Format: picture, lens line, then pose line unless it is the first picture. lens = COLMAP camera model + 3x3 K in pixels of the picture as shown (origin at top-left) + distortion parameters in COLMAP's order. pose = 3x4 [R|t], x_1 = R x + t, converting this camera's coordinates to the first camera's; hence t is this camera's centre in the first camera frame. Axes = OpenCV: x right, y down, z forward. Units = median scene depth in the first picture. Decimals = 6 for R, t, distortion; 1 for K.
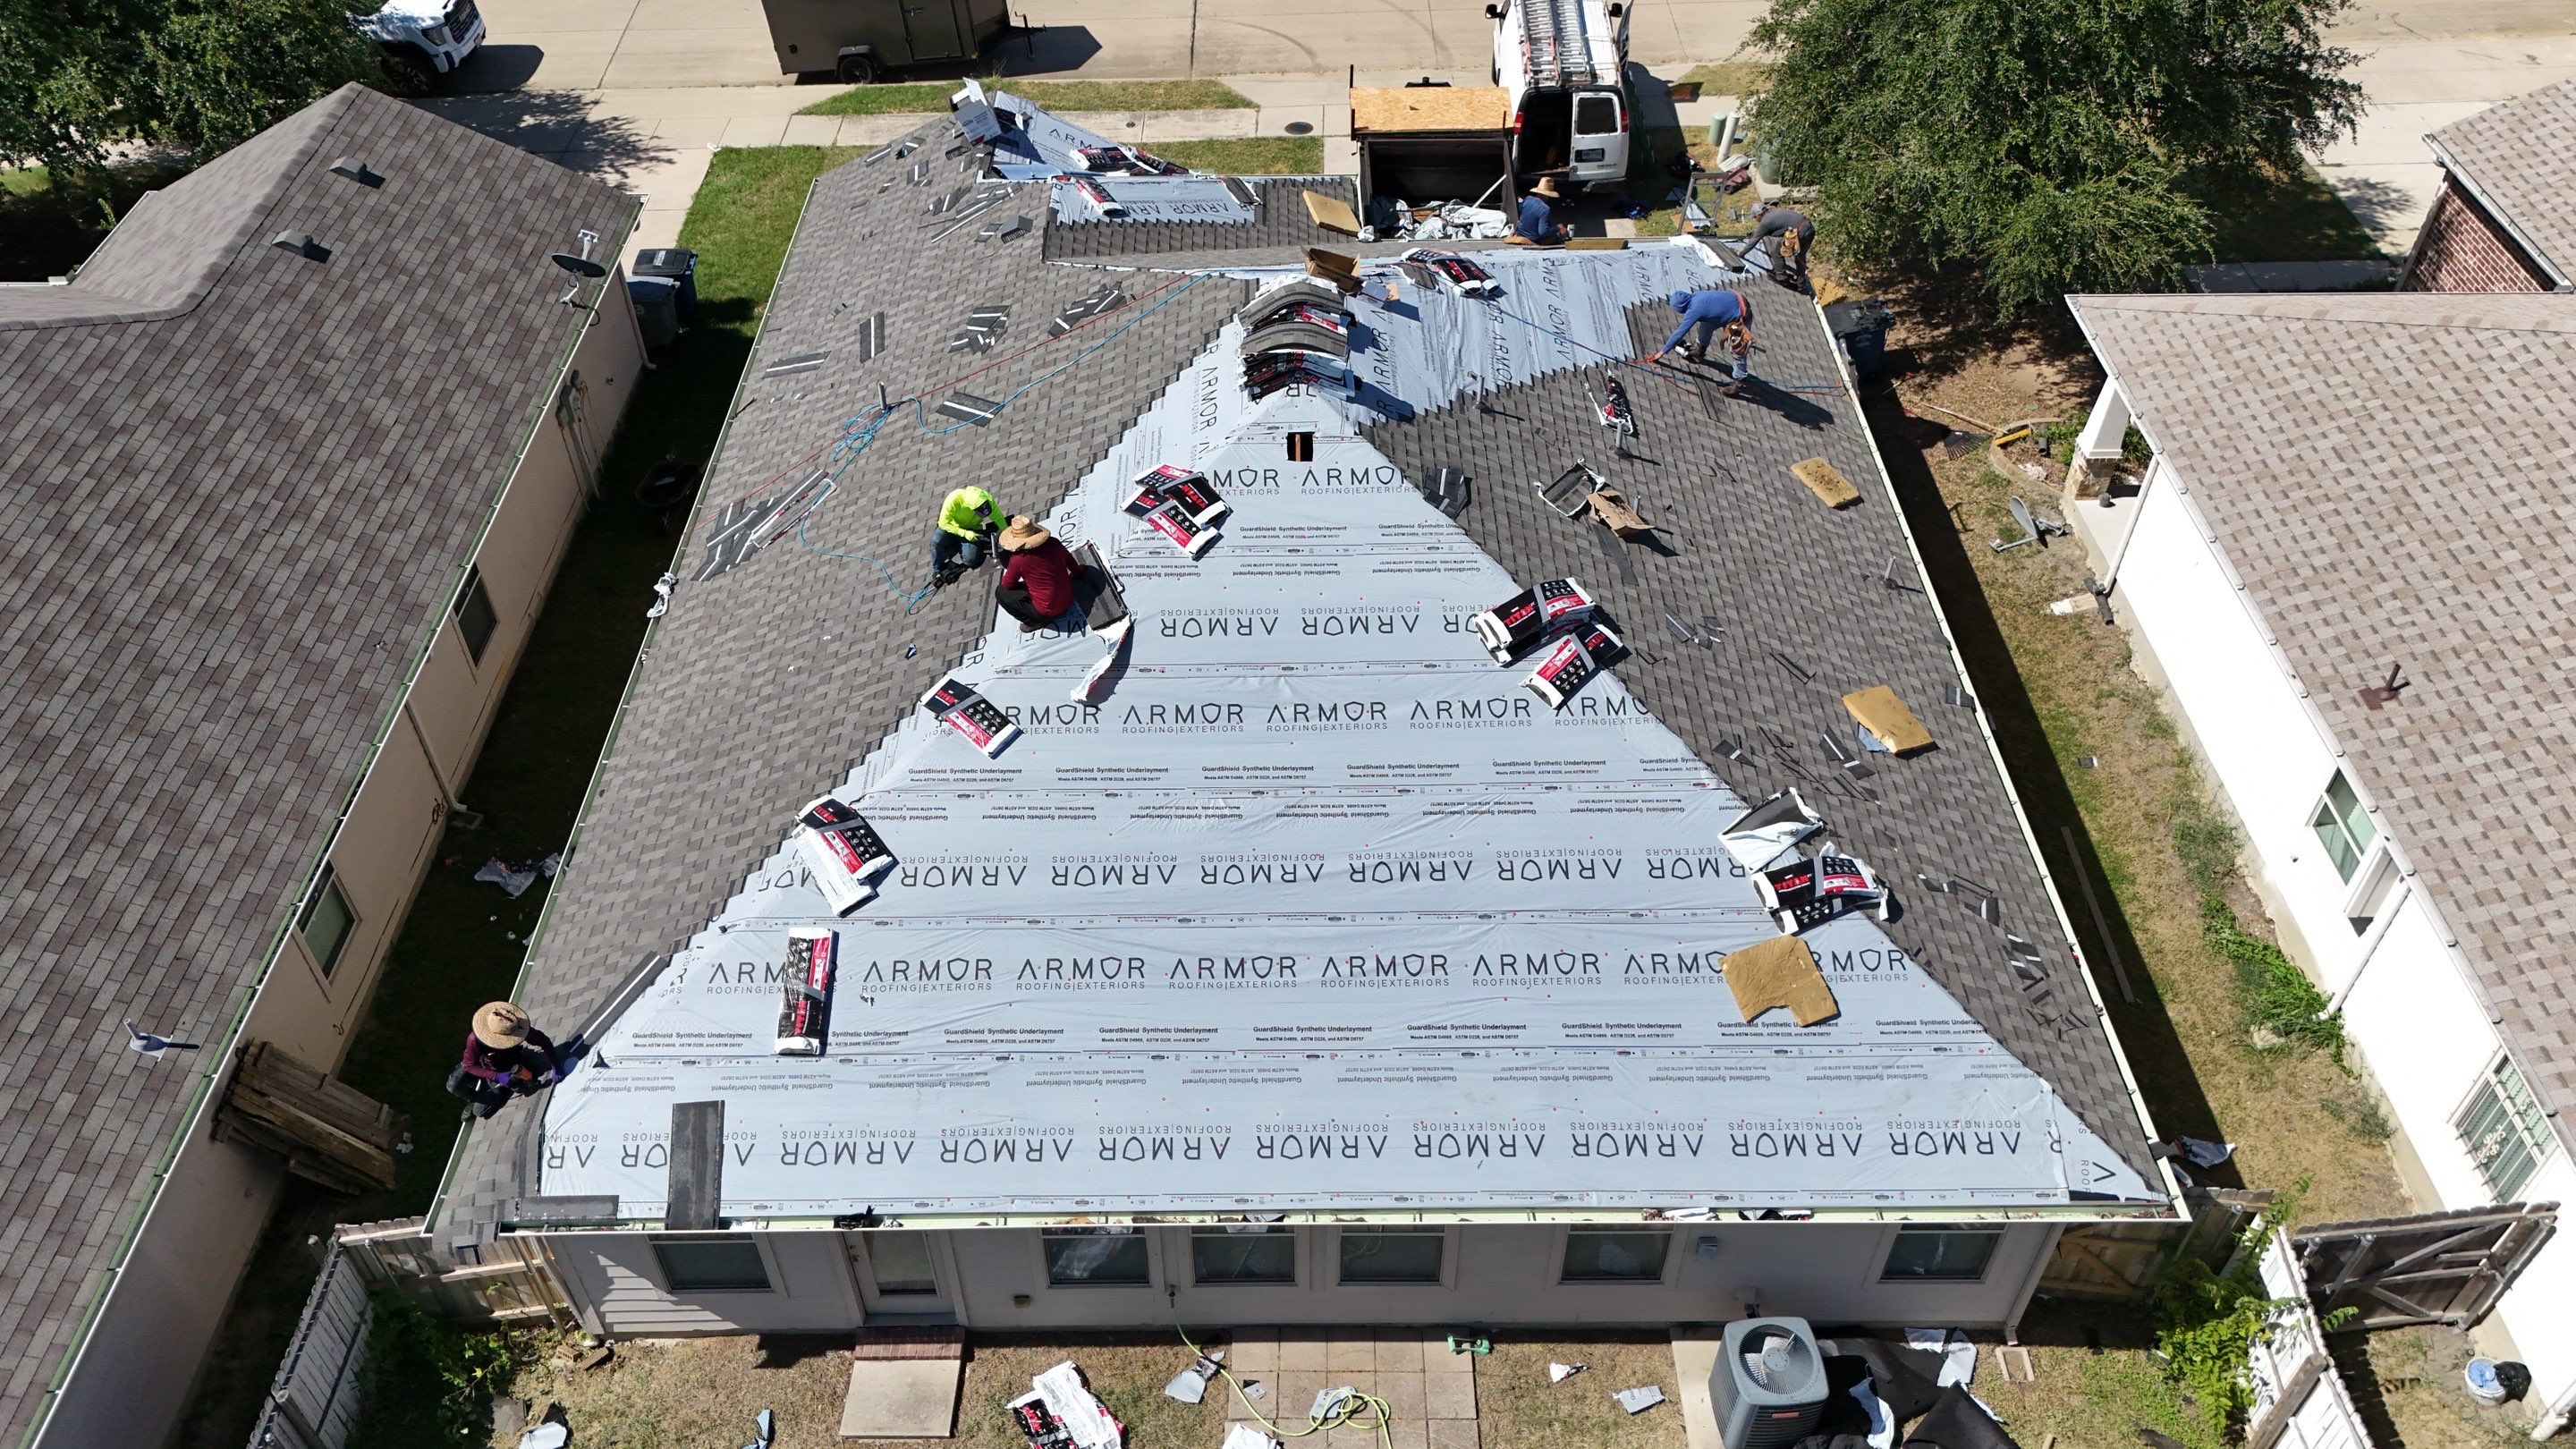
lens RADIAL K [[1825.2, 0, 1290.9], [0, 1825.2, 757.3], [0, 0, 1]] dist [0.070203, -0.061353]
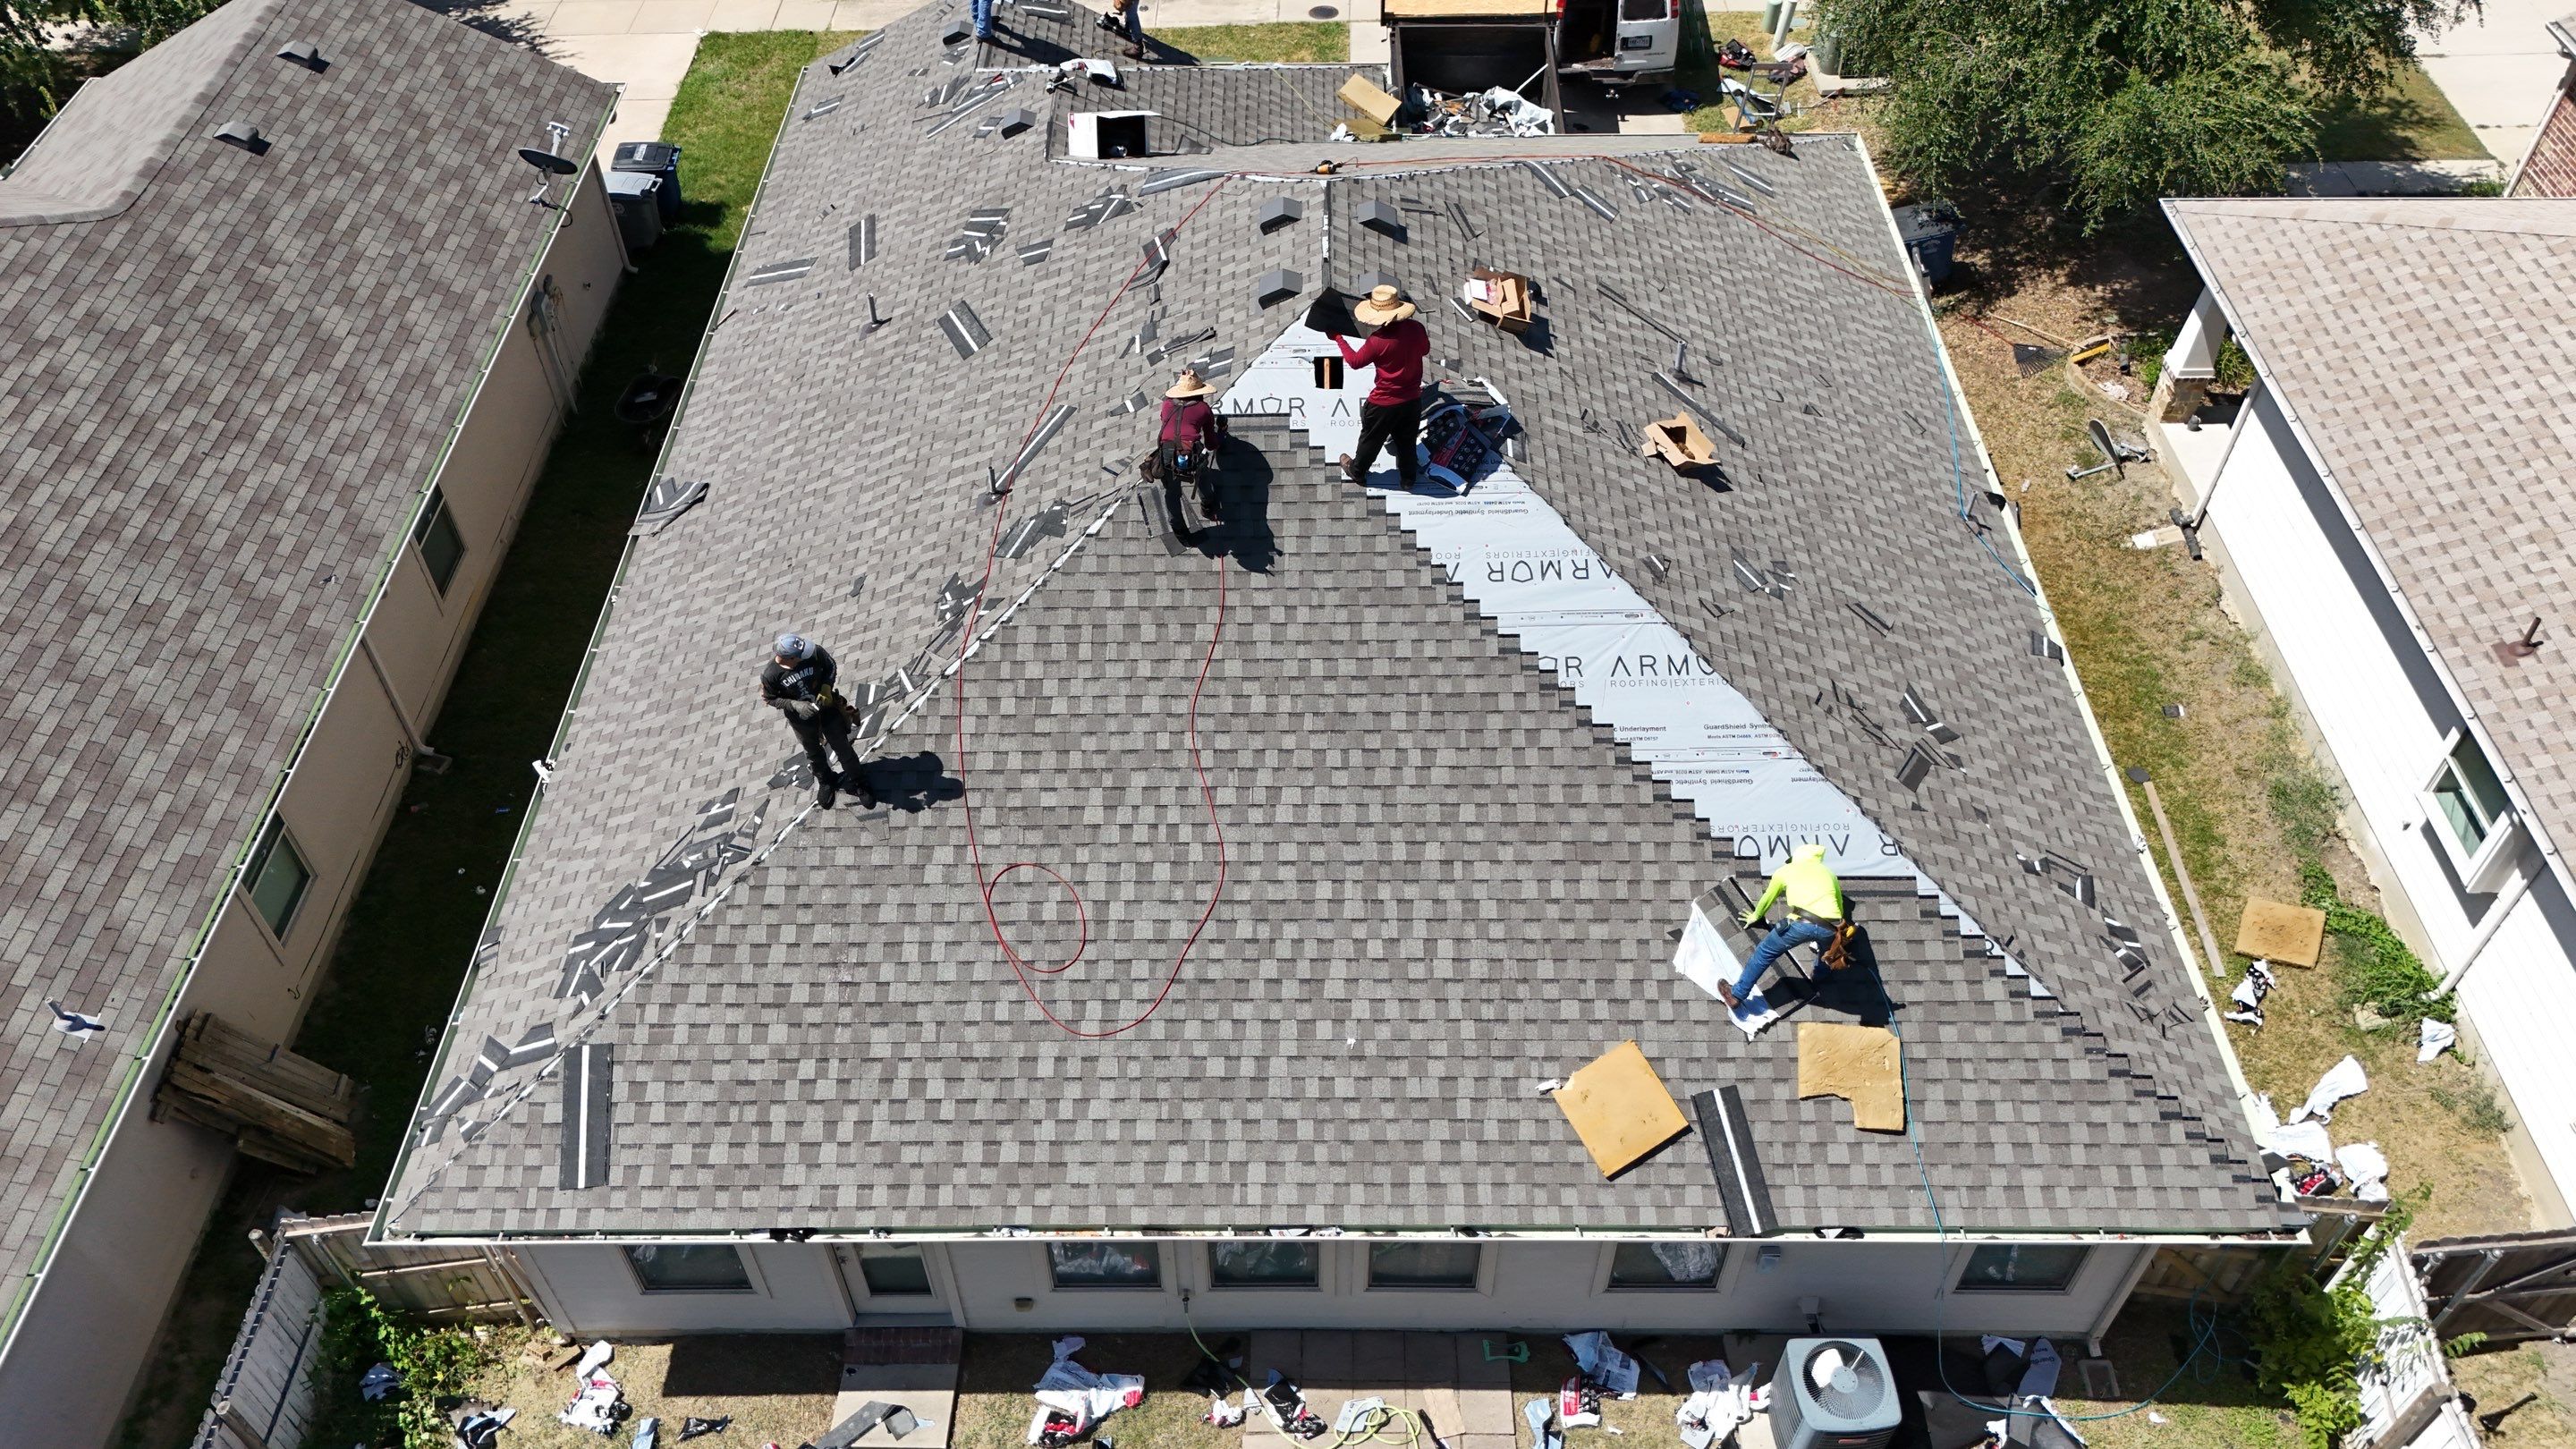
lens RADIAL K [[1825.2, 0, 1290.9], [0, 1825.2, 757.3], [0, 0, 1]] dist [0.070203, -0.061353]
pose [[0.999957, 0.005689, -0.007348, -0.005367], [-0.005289, 0.998557, 0.053433, -0.024234], [0.007642, -0.053392, 0.998544, 0.075733]]
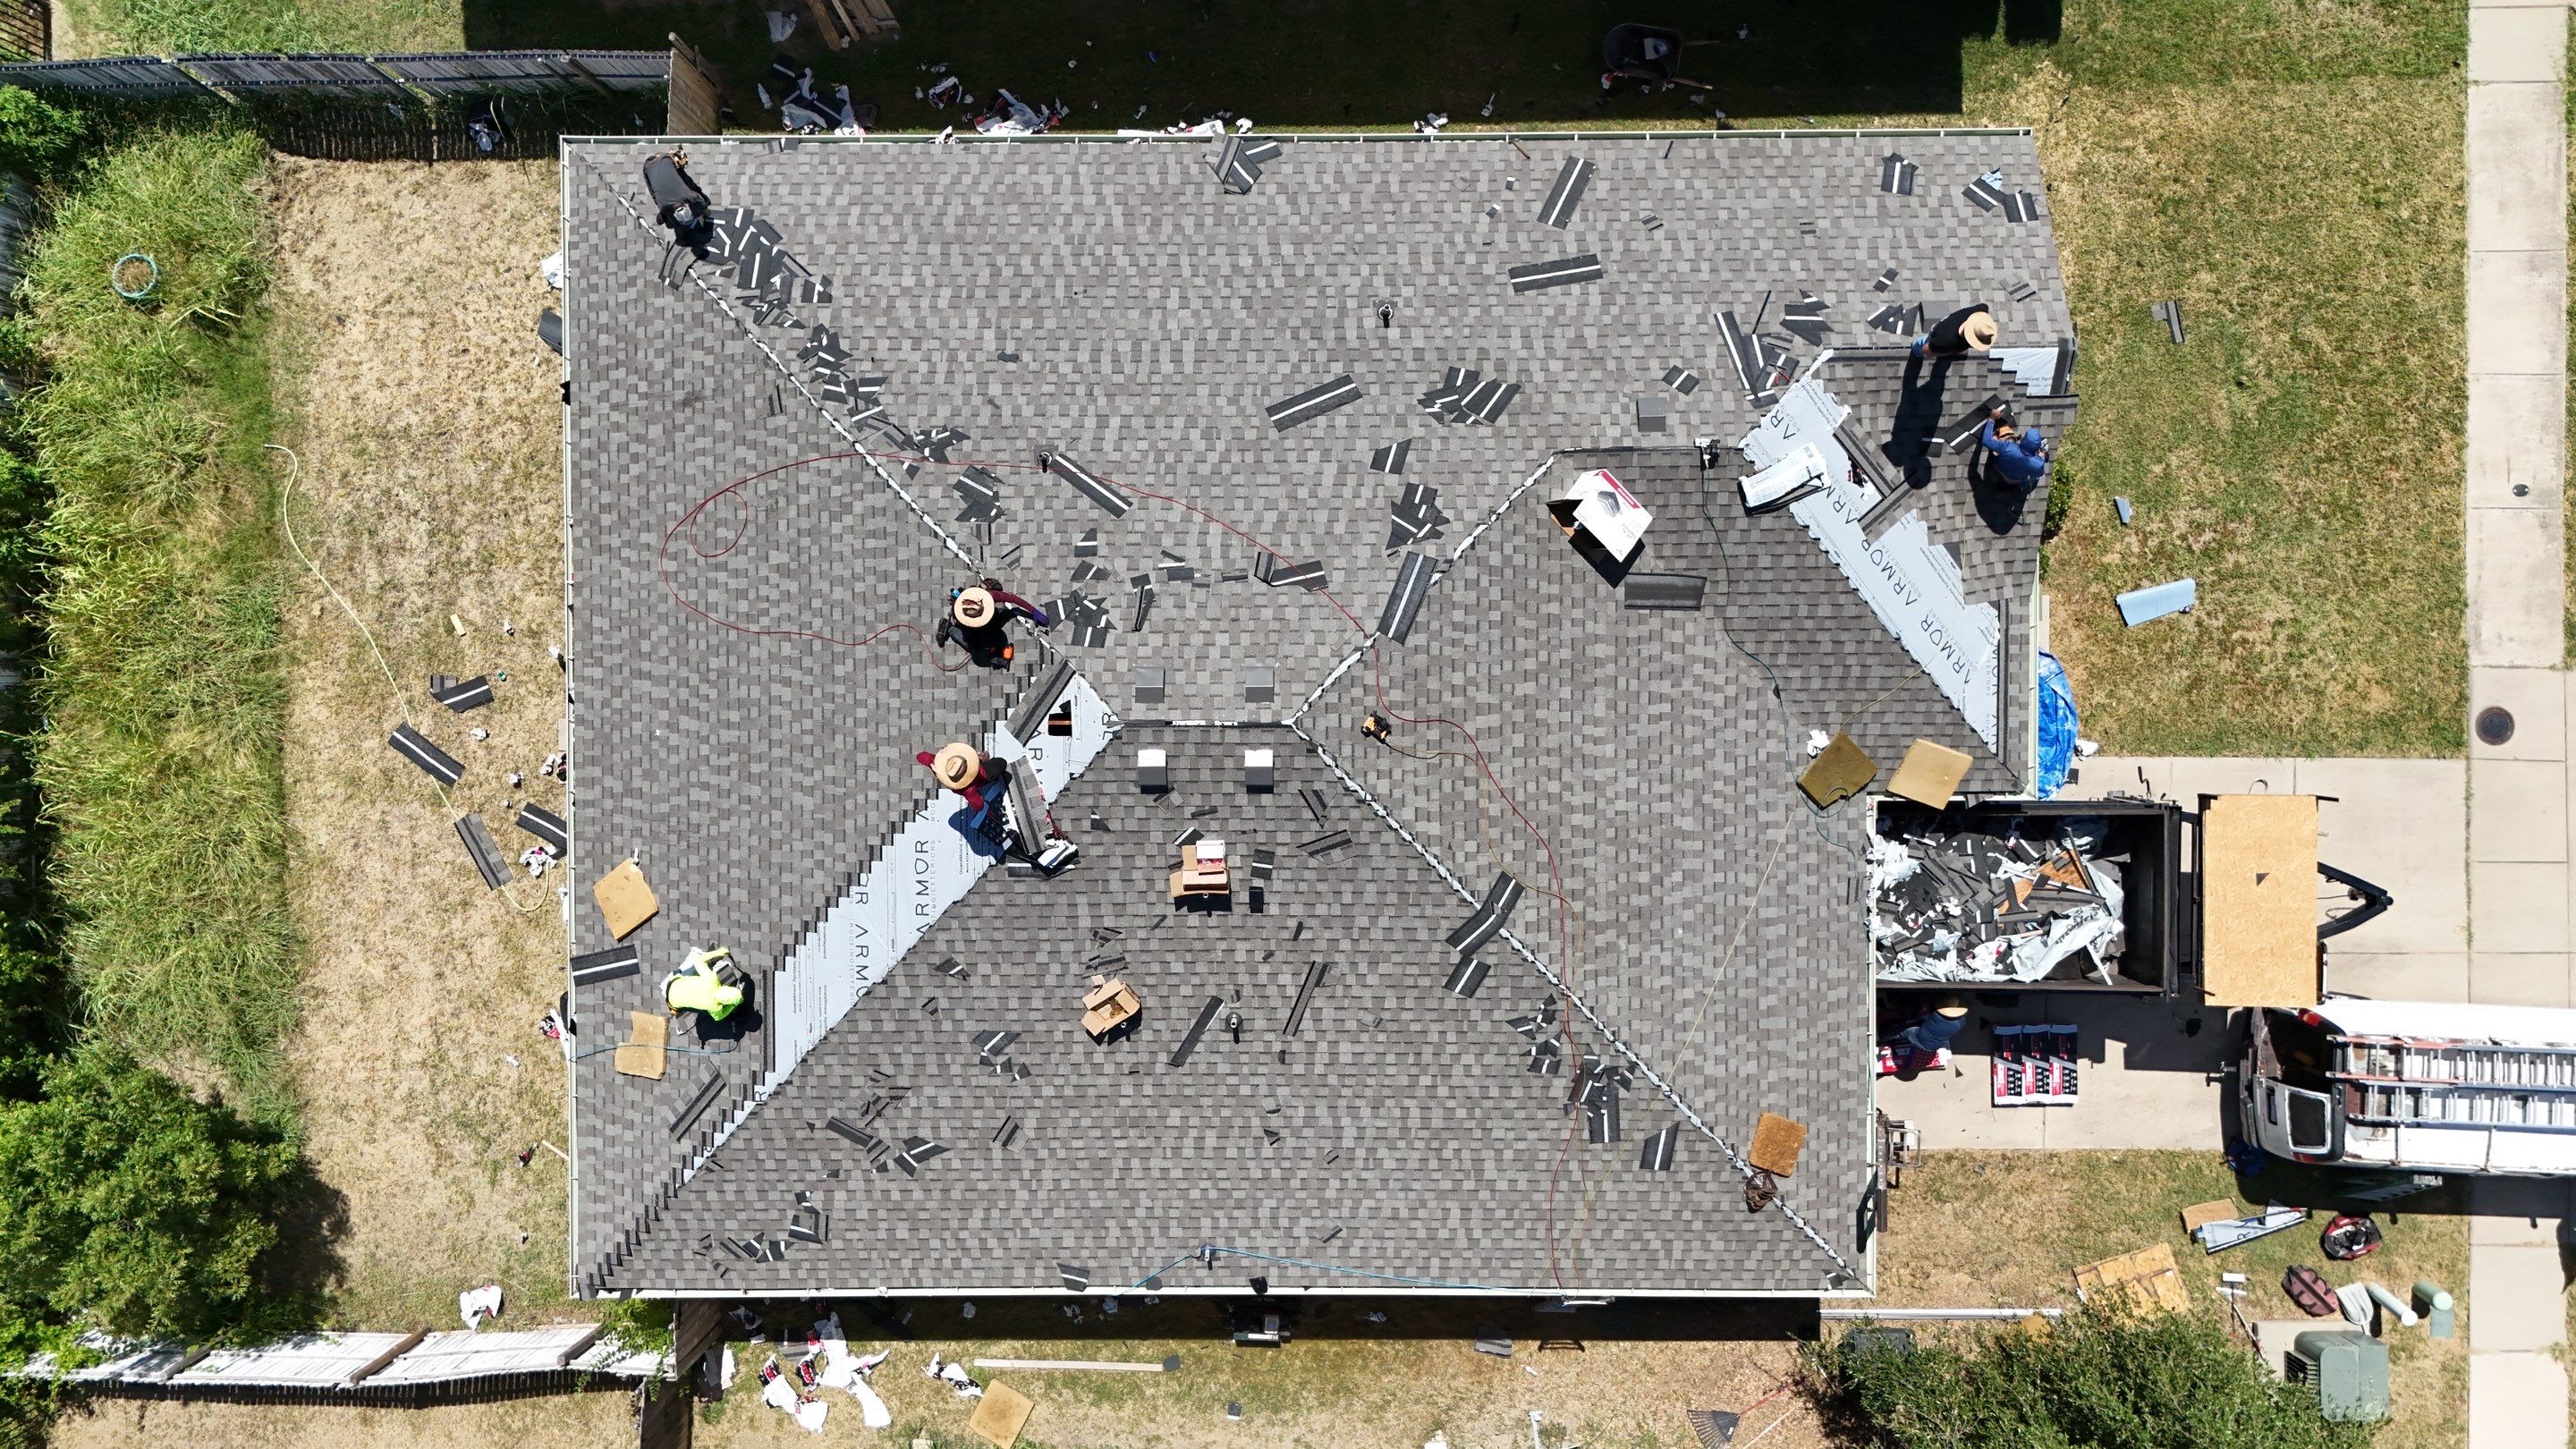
lens RADIAL K [[1831.8, 0, 1288.0], [0, 1831.8, 724.5], [0, 0, 1]] dist [0.003627, 0.000950]
pose [[-0.004336, 0.999730, 0.022813, -0.018401], [-0.691076, -0.019485, 0.722519, -0.933778], [0.722769, -0.012633, 0.690974, 0.284371]]
